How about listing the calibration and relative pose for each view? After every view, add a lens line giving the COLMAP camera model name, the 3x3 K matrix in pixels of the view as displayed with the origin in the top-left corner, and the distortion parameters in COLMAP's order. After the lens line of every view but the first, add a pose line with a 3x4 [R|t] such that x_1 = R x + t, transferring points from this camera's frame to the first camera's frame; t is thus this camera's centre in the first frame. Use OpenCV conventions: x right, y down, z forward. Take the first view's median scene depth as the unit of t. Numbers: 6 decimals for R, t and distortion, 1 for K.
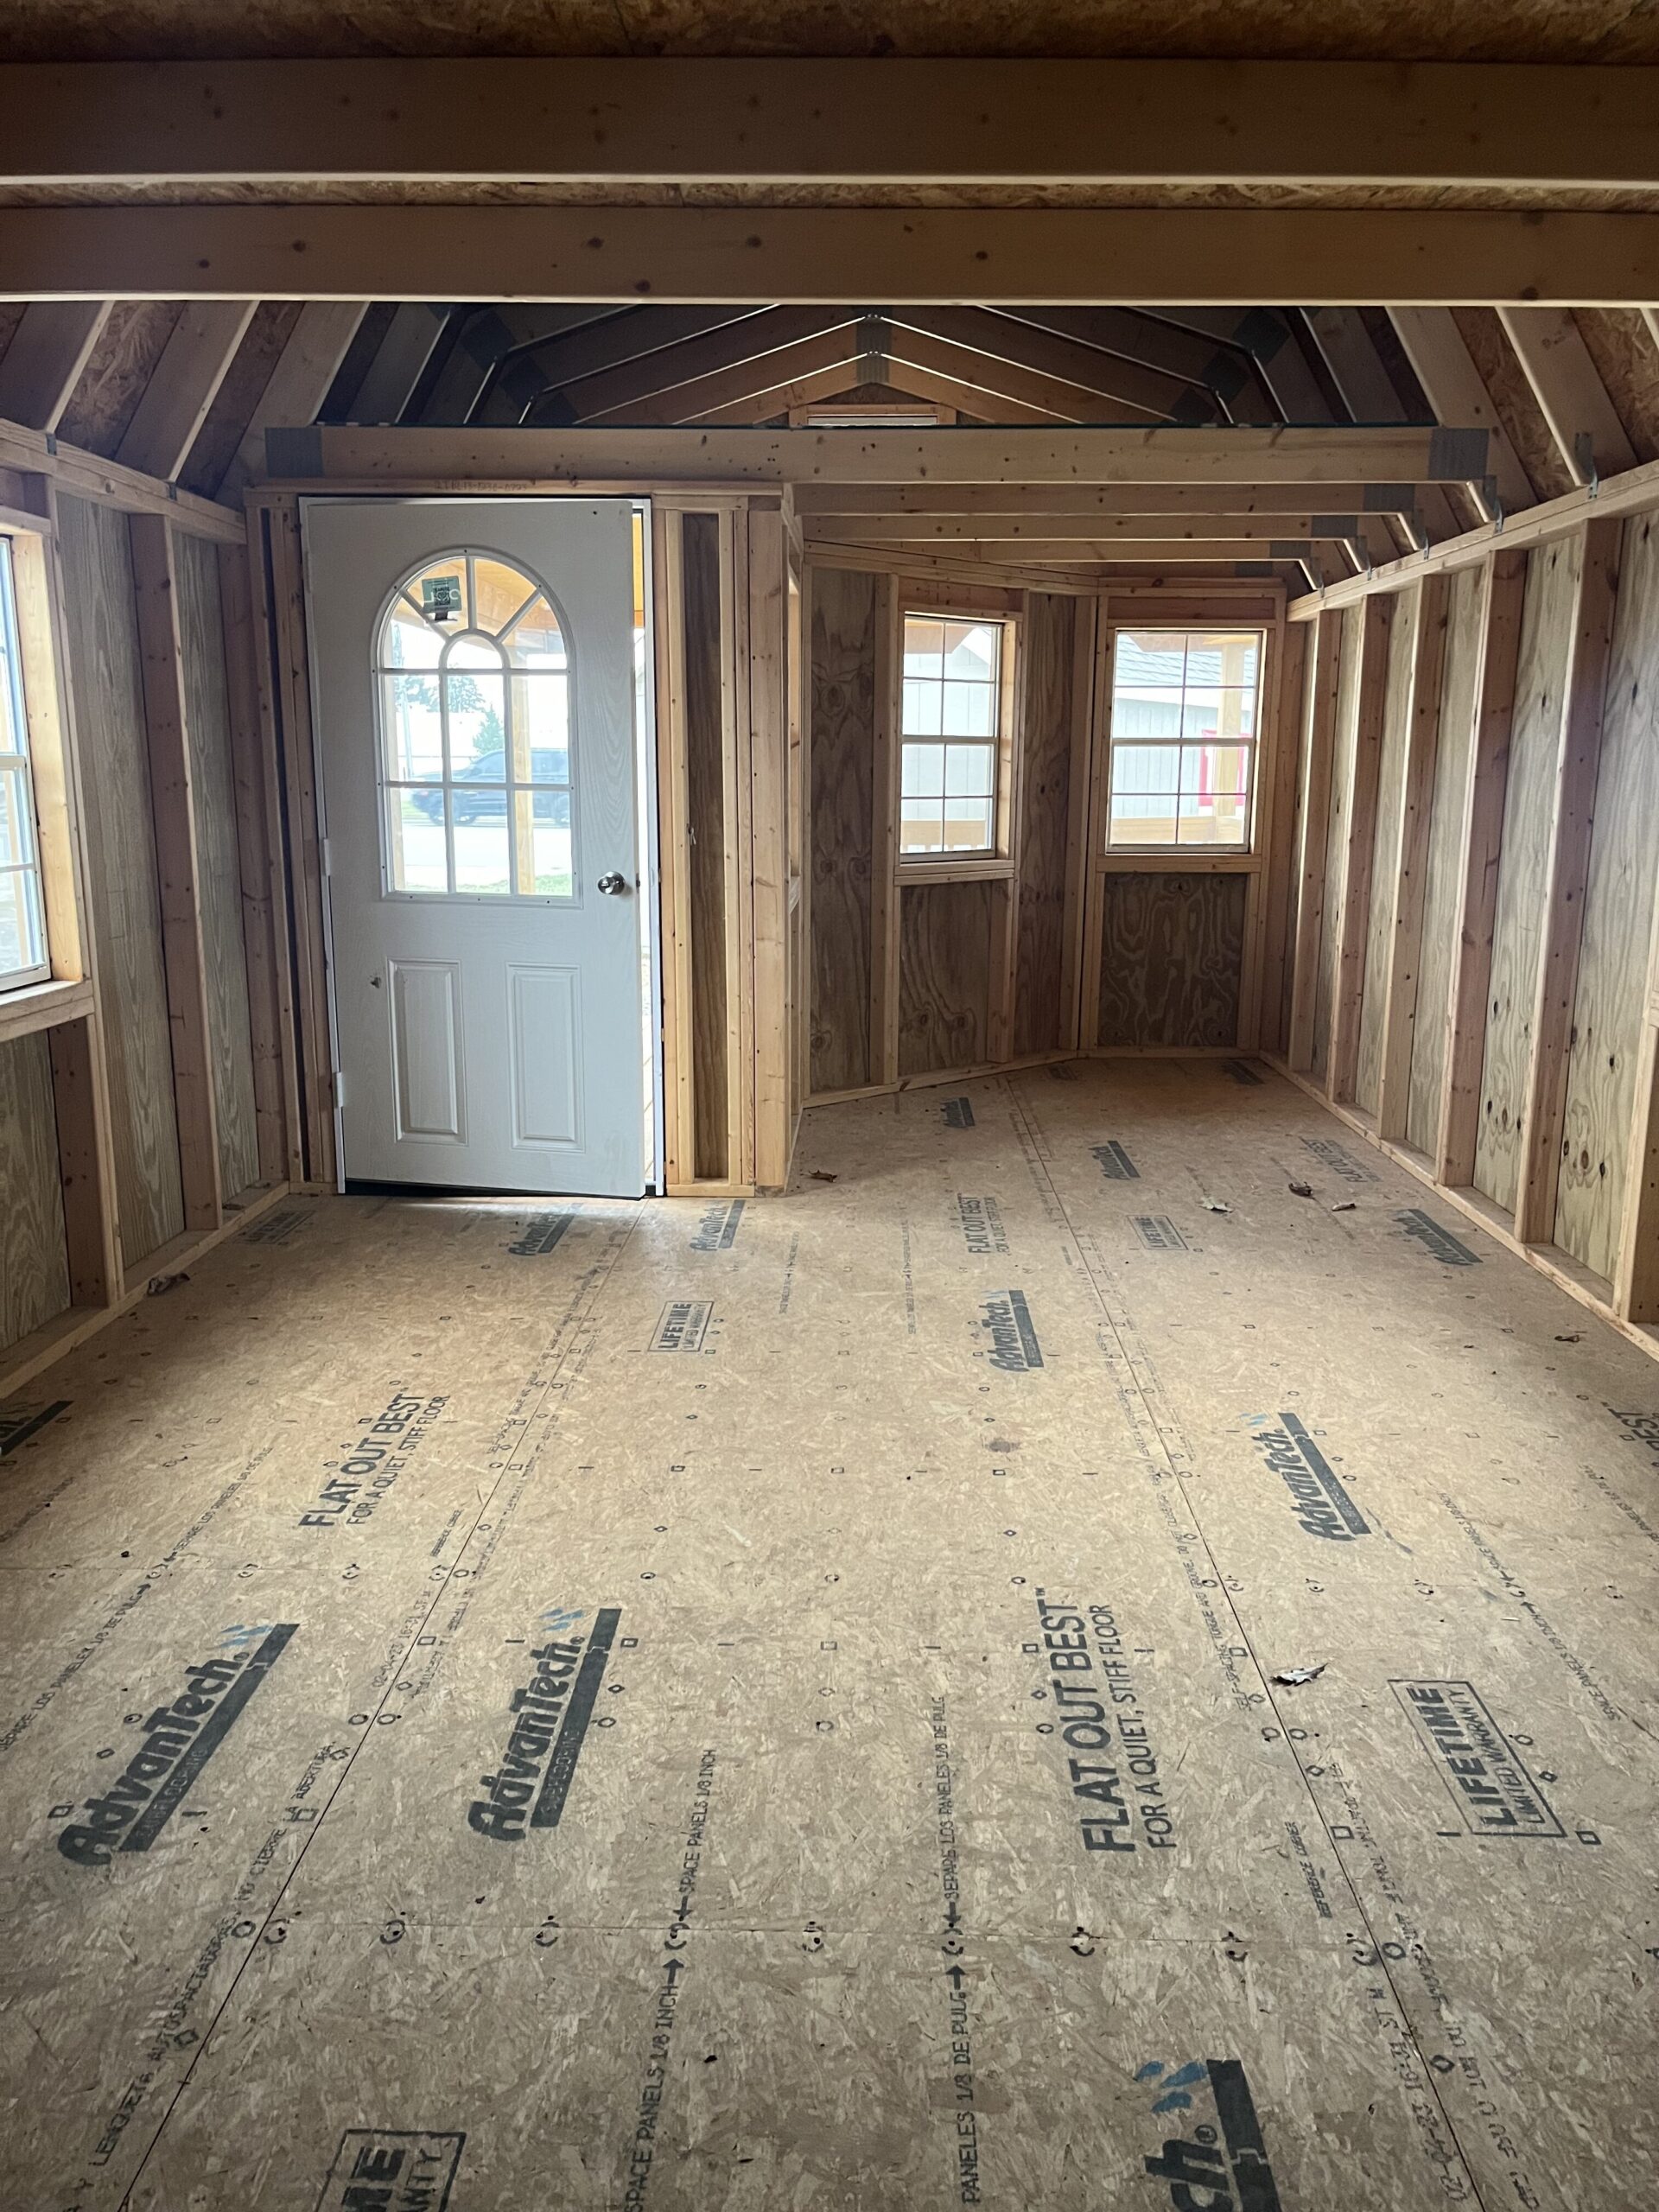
lens RADIAL K [[1672.4, 0, 847.7], [0, 1672.4, 1104.9], [0, 0, 1]] dist [0.016212, 0.000543]
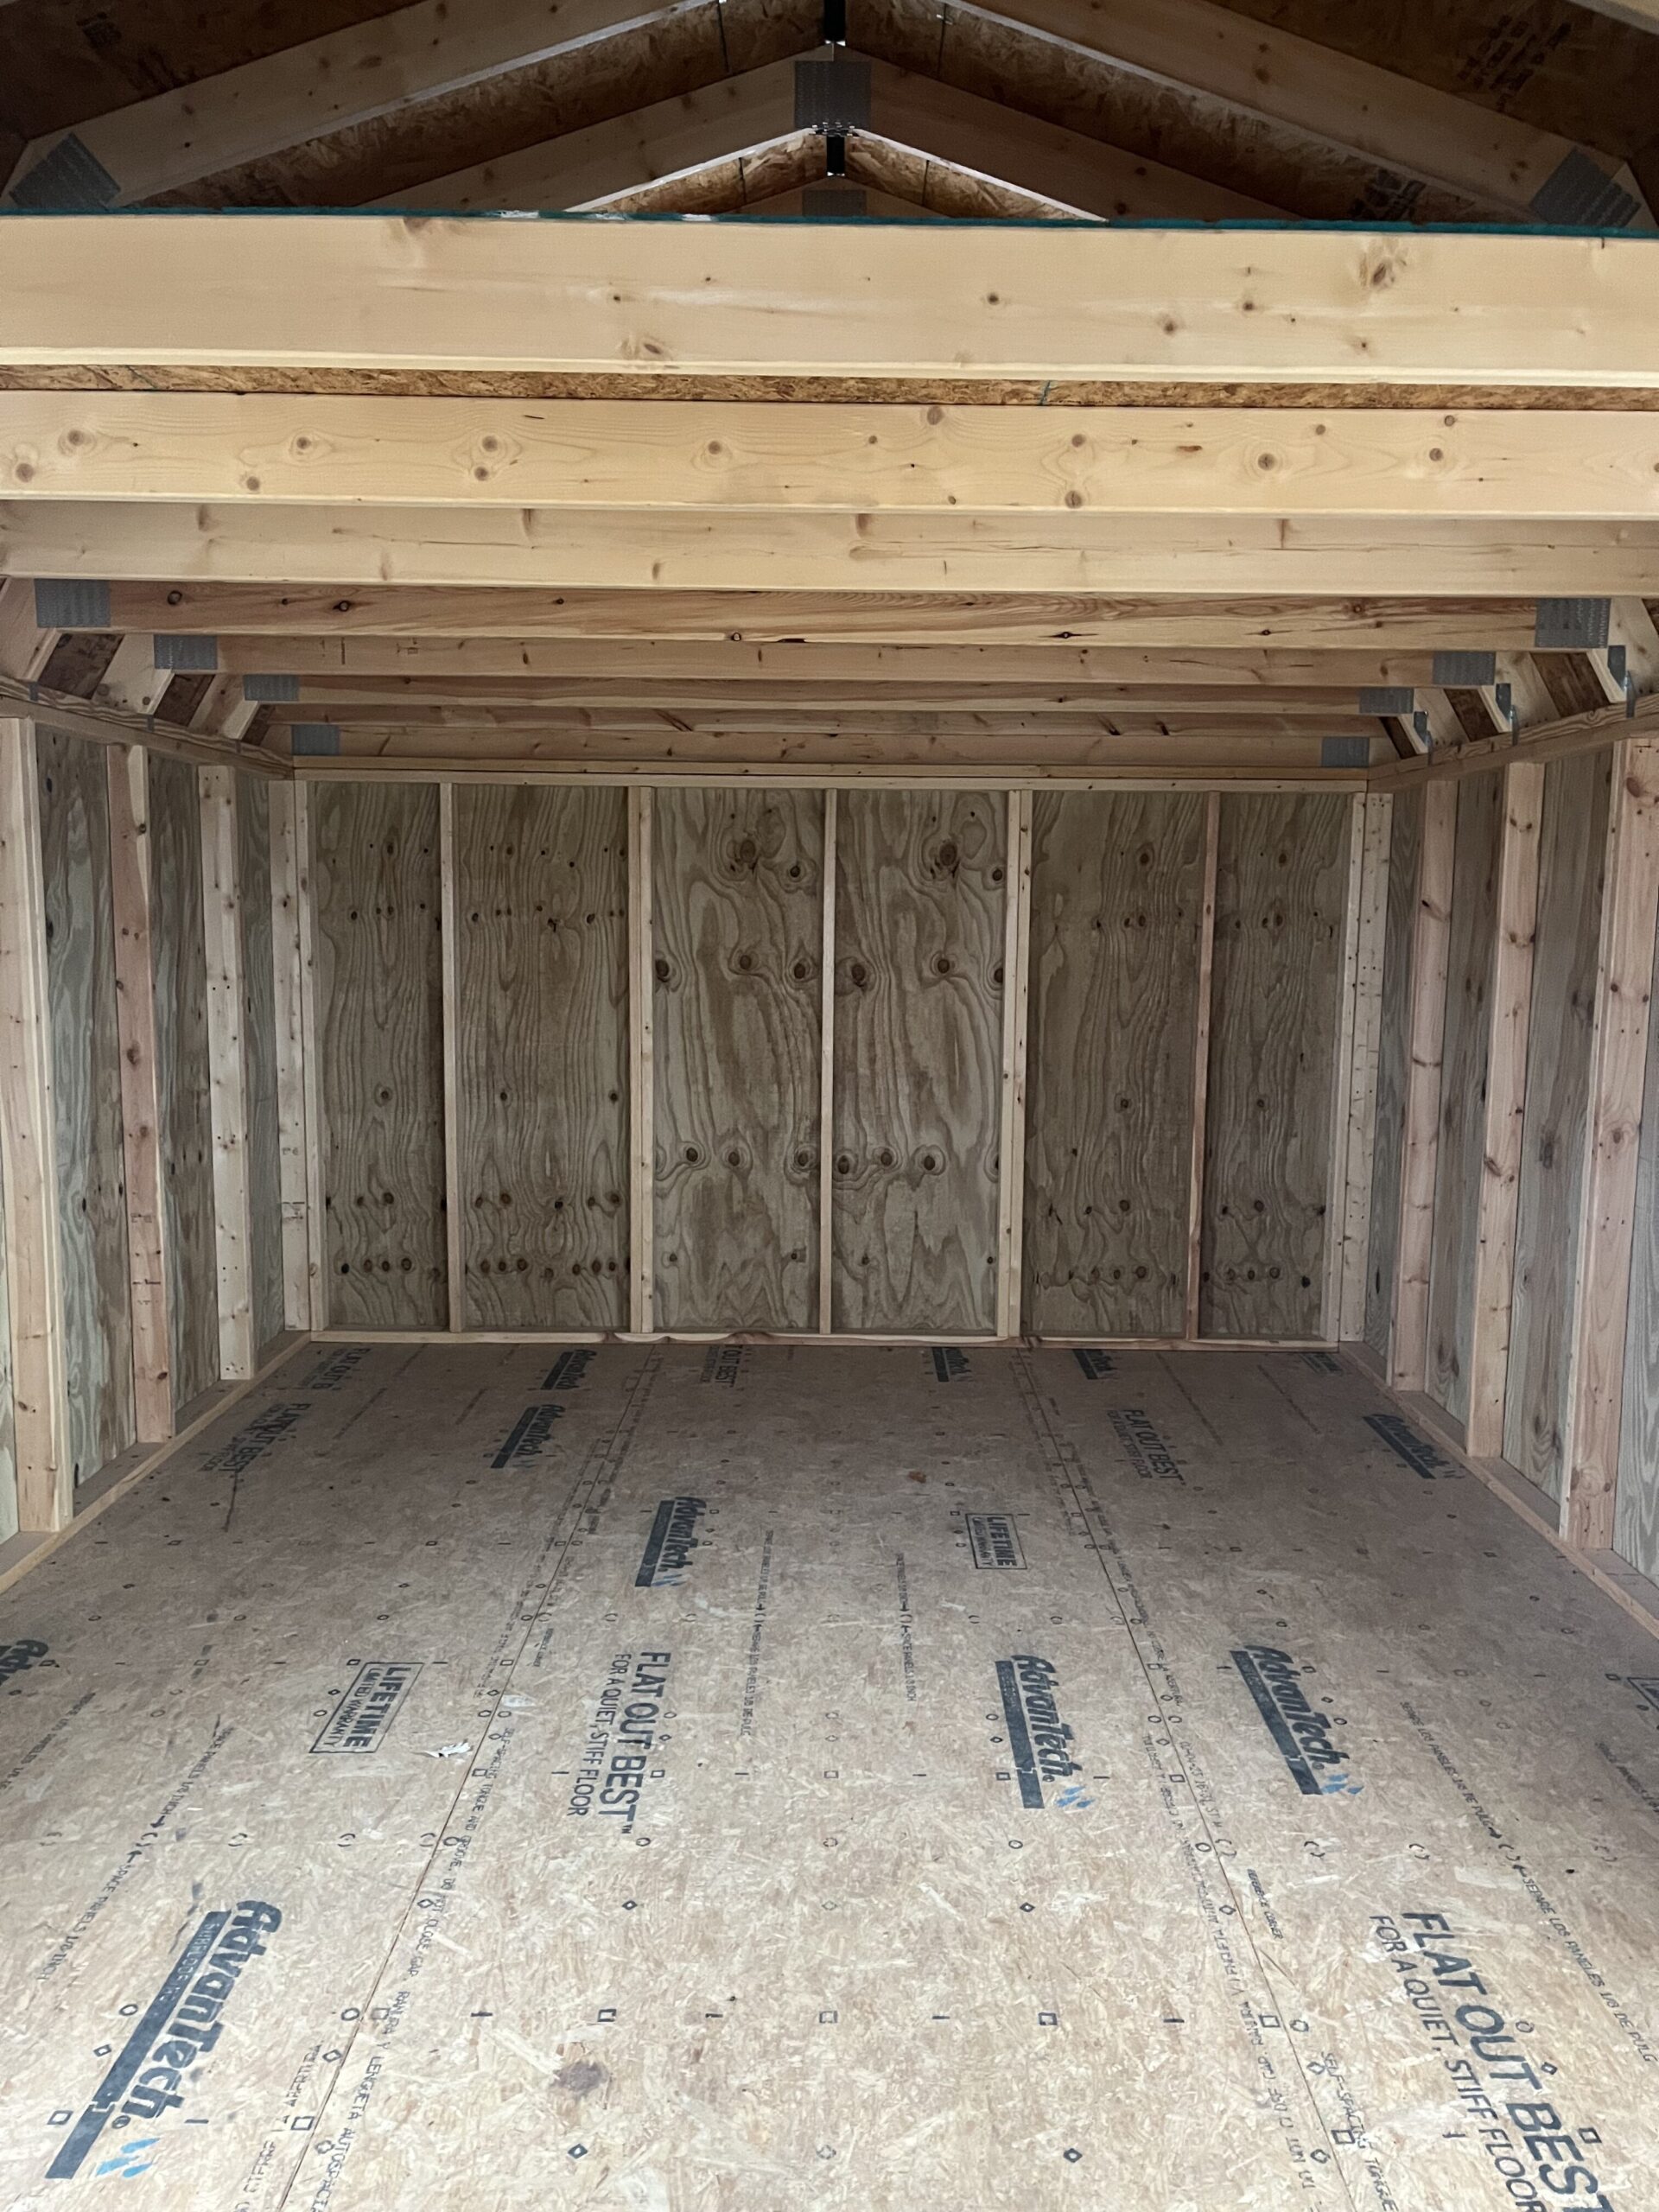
lens RADIAL K [[1672.4, 0, 835.6], [0, 1672.4, 1109.2], [0, 0, 1]] dist [0.016212, 0.000543]
pose [[-0.999743, -0.018323, -0.013349, 0.009654], [-0.021632, 0.947171, 0.319999, -0.482524], [0.006781, 0.320206, -0.947324, 1.933829]]
